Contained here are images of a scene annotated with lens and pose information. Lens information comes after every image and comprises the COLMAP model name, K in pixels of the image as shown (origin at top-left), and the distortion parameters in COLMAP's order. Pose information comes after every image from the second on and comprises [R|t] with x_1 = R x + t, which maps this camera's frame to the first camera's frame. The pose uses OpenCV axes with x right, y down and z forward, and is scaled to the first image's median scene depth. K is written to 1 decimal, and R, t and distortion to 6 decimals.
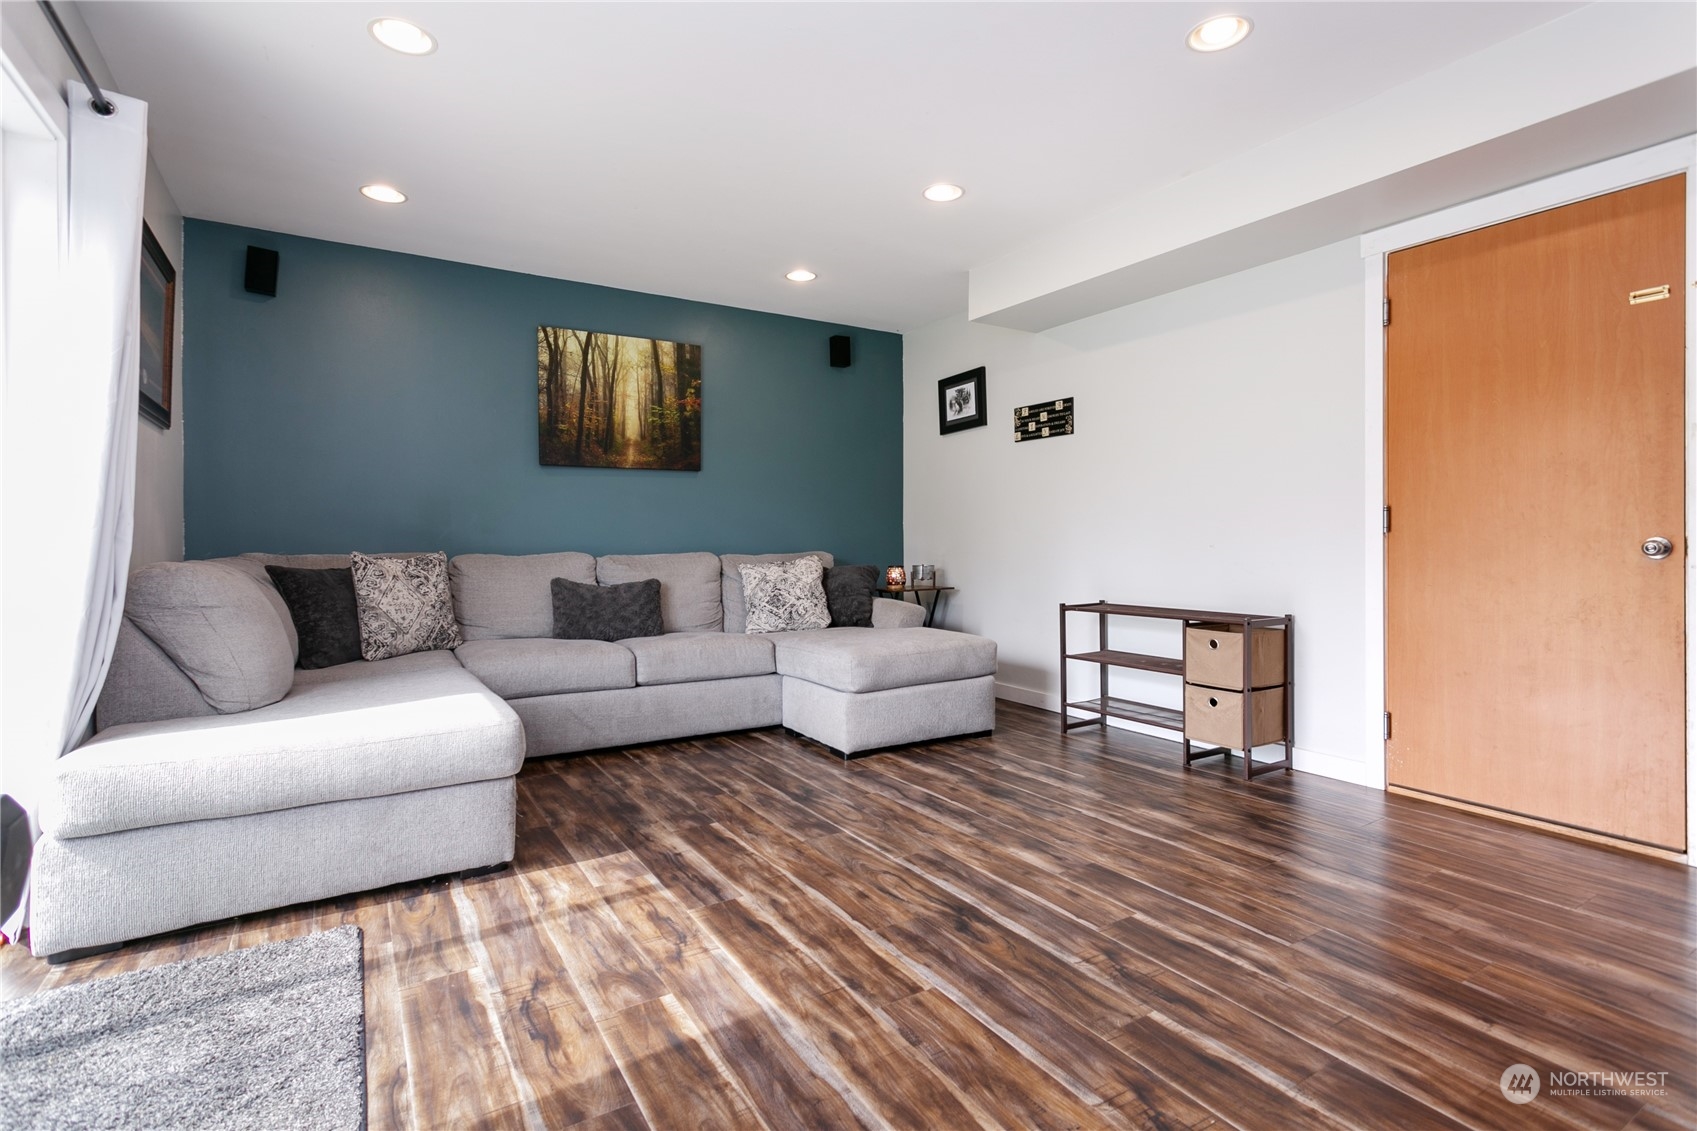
lens RADIAL K [[814.5, 0, 863.0], [0, 814.5, 548.3], [0, 0, 1]] dist [0.003580, 0.000865]
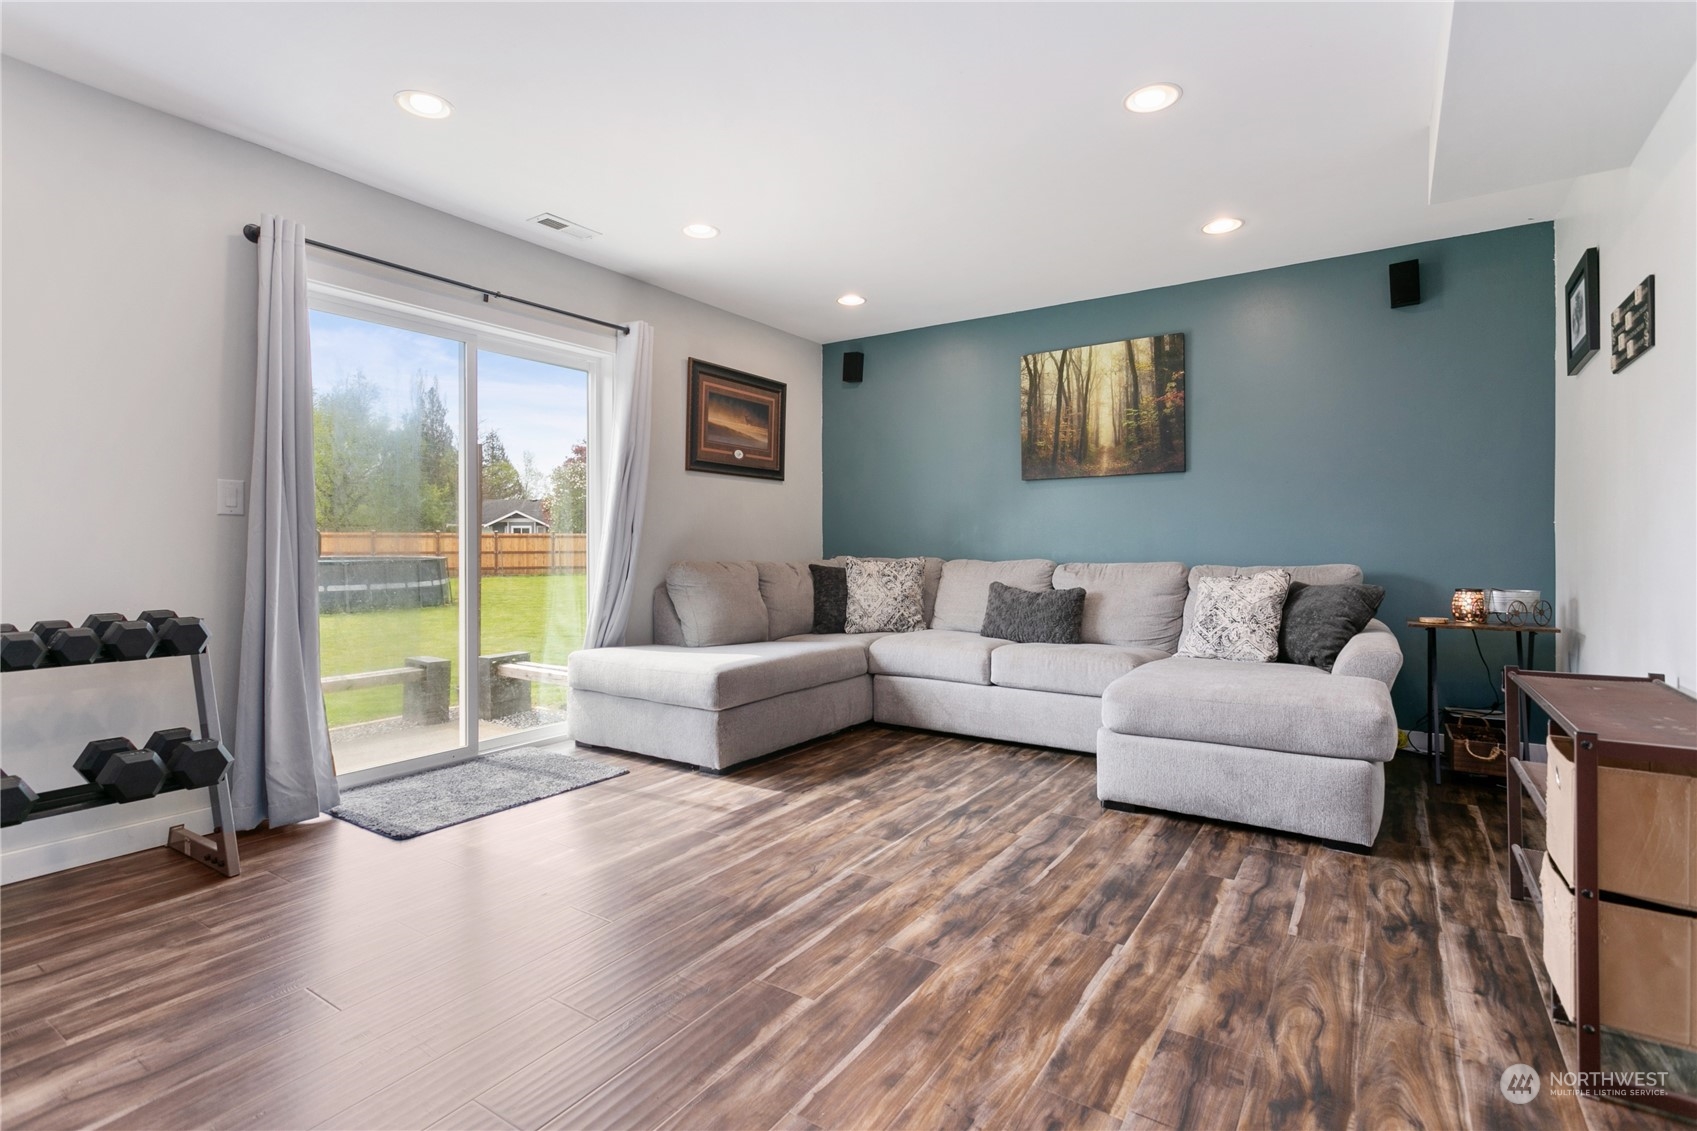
lens RADIAL K [[814.5, 0, 843.4], [0, 814.5, 556.0], [0, 0, 1]] dist [0.003580, 0.000865]
pose [[0.403269, 0.013876, -0.914976, 0.904647], [-0.009863, 0.999893, 0.010817, -0.014944], [0.915029, 0.004662, 0.403362, 0.561321]]
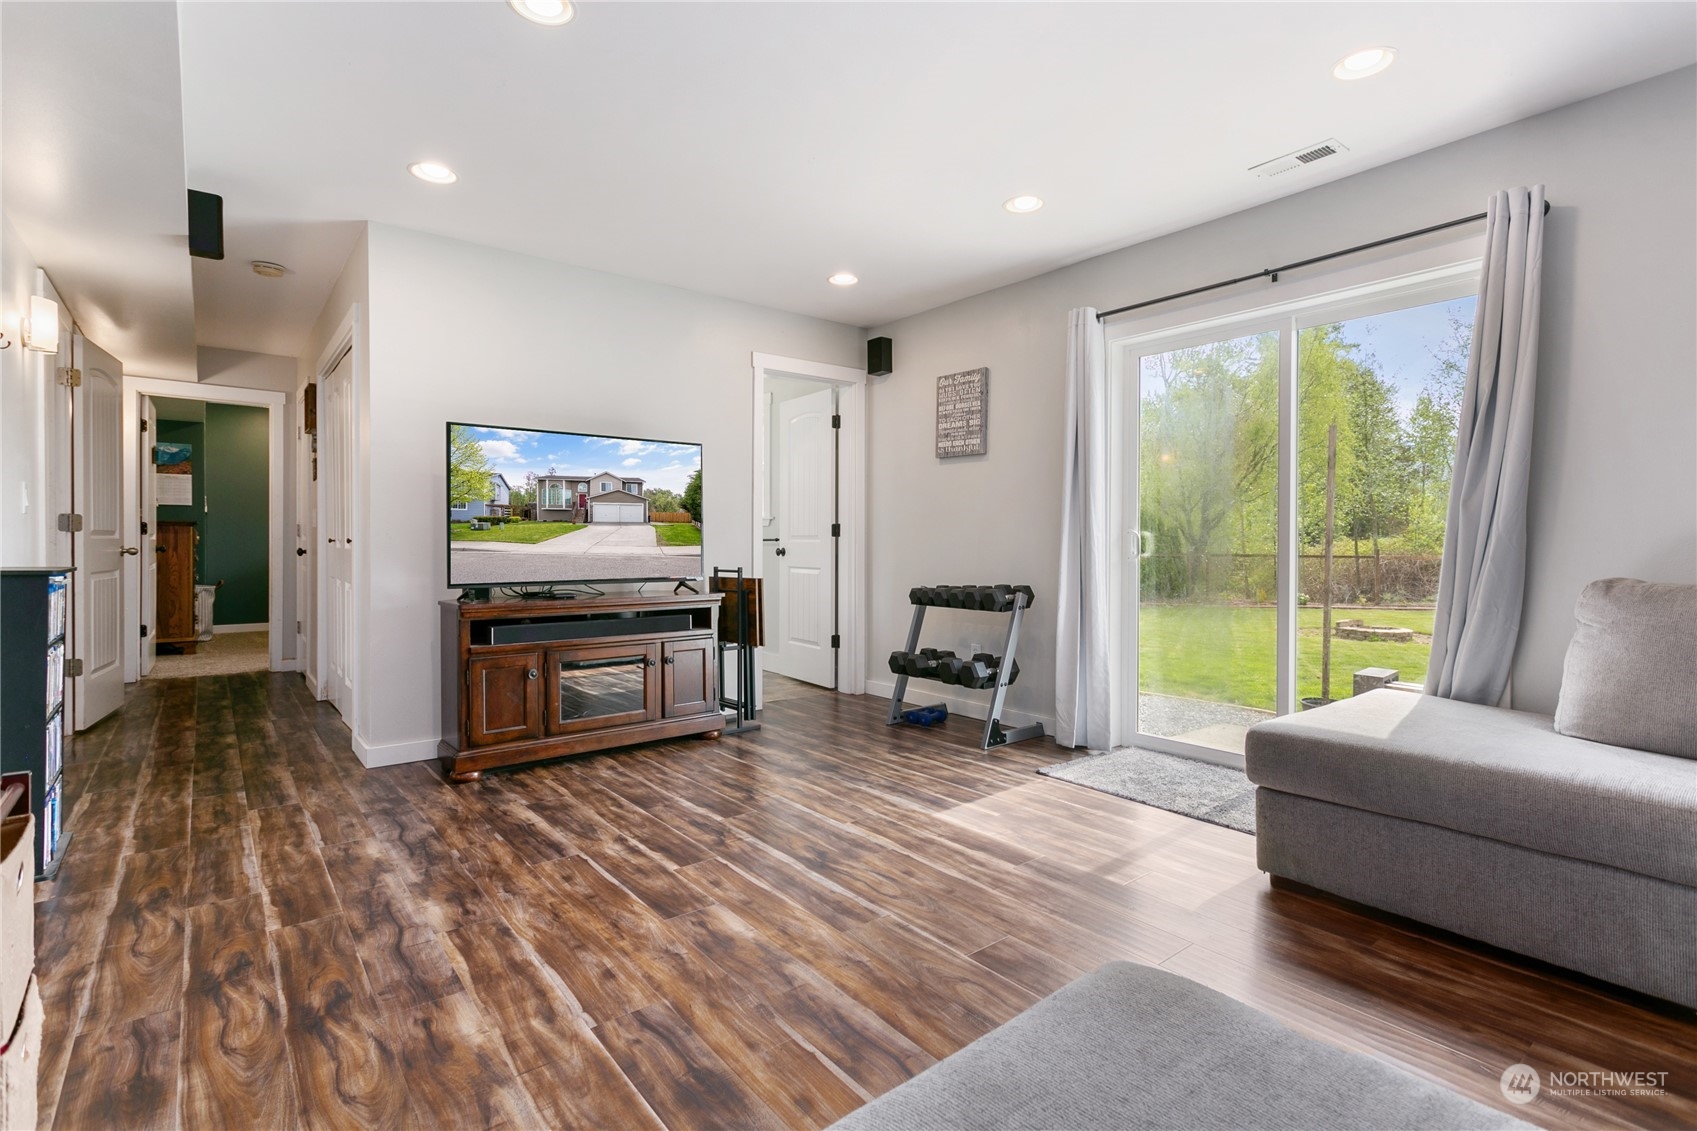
lens RADIAL K [[814.5, 0, 856.7], [0, 814.5, 554.1], [0, 0, 1]] dist [0.003580, 0.000865]
pose [[-0.994331, 0.000837, -0.106325, 0.160601], [-0.002044, 0.999634, 0.026982, -0.034021], [0.106309, 0.027047, -0.993965, 1.785416]]
